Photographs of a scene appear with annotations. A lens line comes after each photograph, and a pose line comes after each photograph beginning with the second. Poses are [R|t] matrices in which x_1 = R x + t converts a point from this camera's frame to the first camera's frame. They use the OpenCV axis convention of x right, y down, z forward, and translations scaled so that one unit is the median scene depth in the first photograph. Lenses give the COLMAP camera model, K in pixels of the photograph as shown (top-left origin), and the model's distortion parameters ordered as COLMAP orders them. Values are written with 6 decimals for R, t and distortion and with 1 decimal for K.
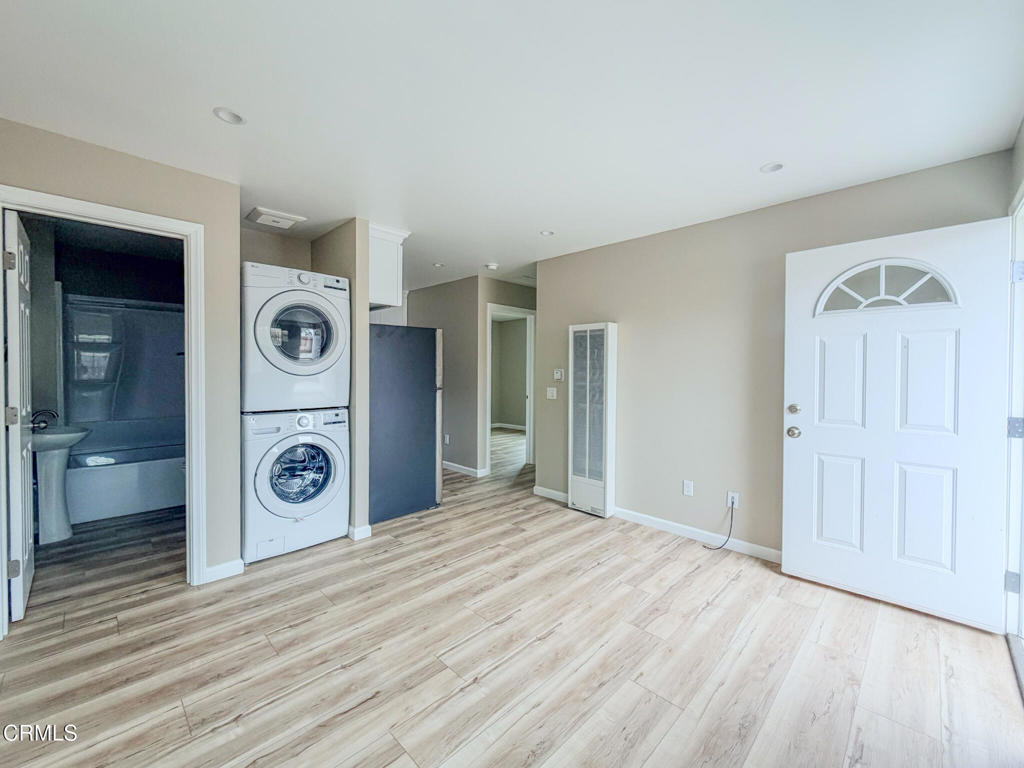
lens RADIAL K [[411.7, 0, 504.2], [0, 411.7, 388.3], [0, 0, 1]] dist [-0.000030, 0.000478]
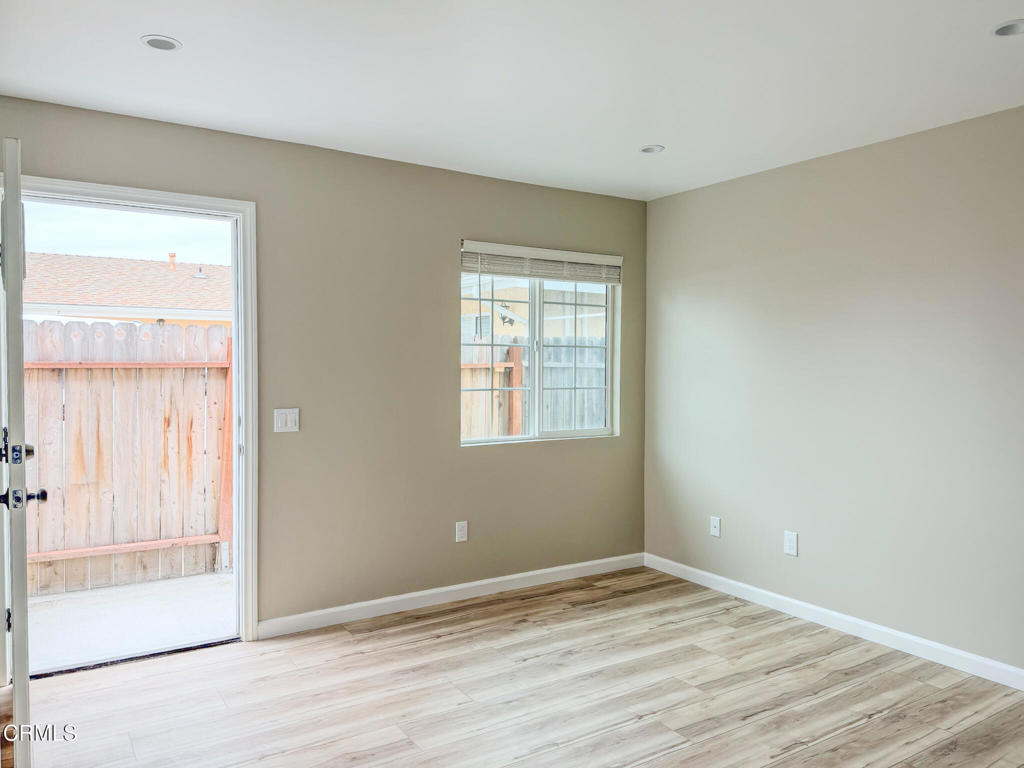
lens RADIAL K [[743.7, 0, 546.5], [0, 743.7, 371.6], [0, 0, 1]] dist [0.036104, -0.035071]
pose [[-0.987270, -0.014835, 0.158357, -0.070560], [-0.006925, 0.998706, 0.050384, -0.086219], [-0.158900, 0.048646, -0.986096, 1.602705]]
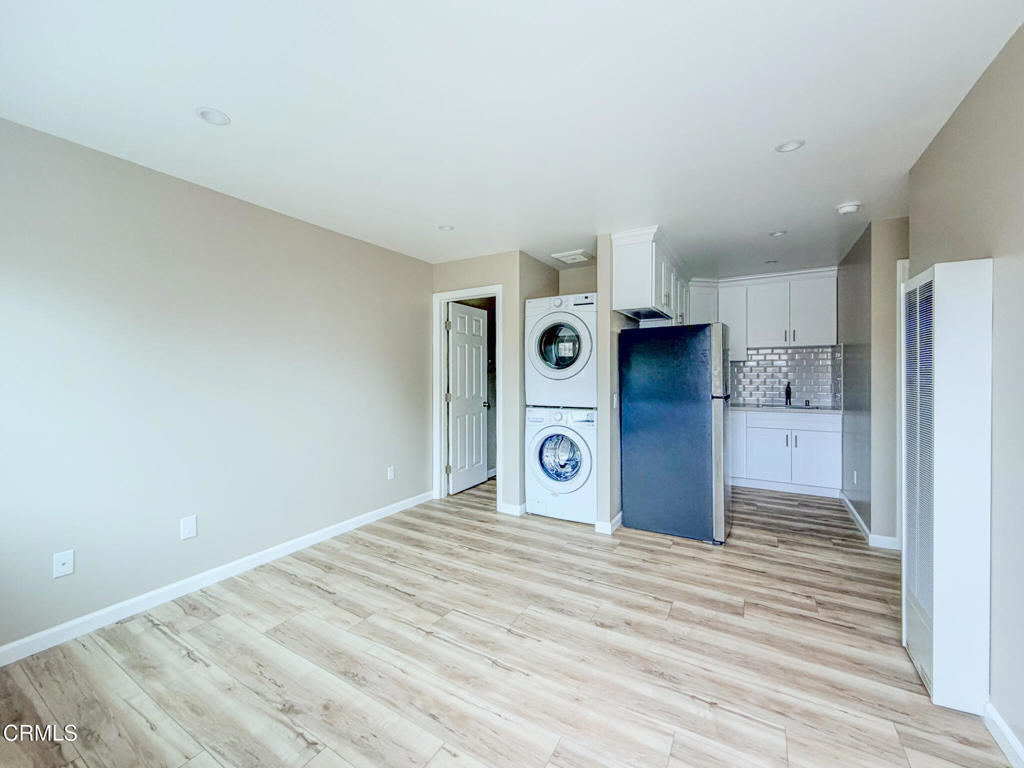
lens RADIAL K [[411.7, 0, 506.1], [0, 411.7, 377.3], [0, 0, 1]] dist [-0.000030, 0.000478]
pose [[0.255608, -0.001306, -0.966780, 0.695488], [-0.036429, 0.999276, -0.010982, -0.017560], [0.966094, 0.038026, 0.255375, 0.534443]]
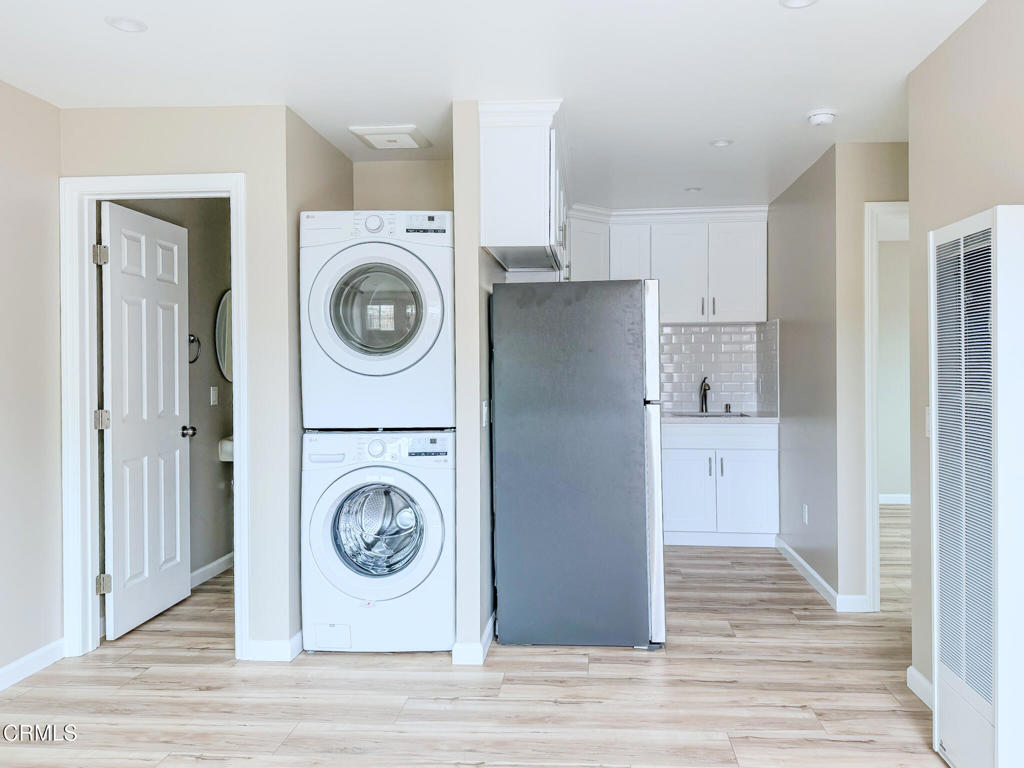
lens RADIAL K [[743.7, 0, 551.9], [0, 743.7, 375.2], [0, 0, 1]] dist [0.036104, -0.035071]
pose [[0.672162, -0.001970, -0.740401, 0.551673], [-0.020754, 0.999553, -0.021501, -0.012253], [0.740113, 0.029819, 0.671821, 0.438548]]
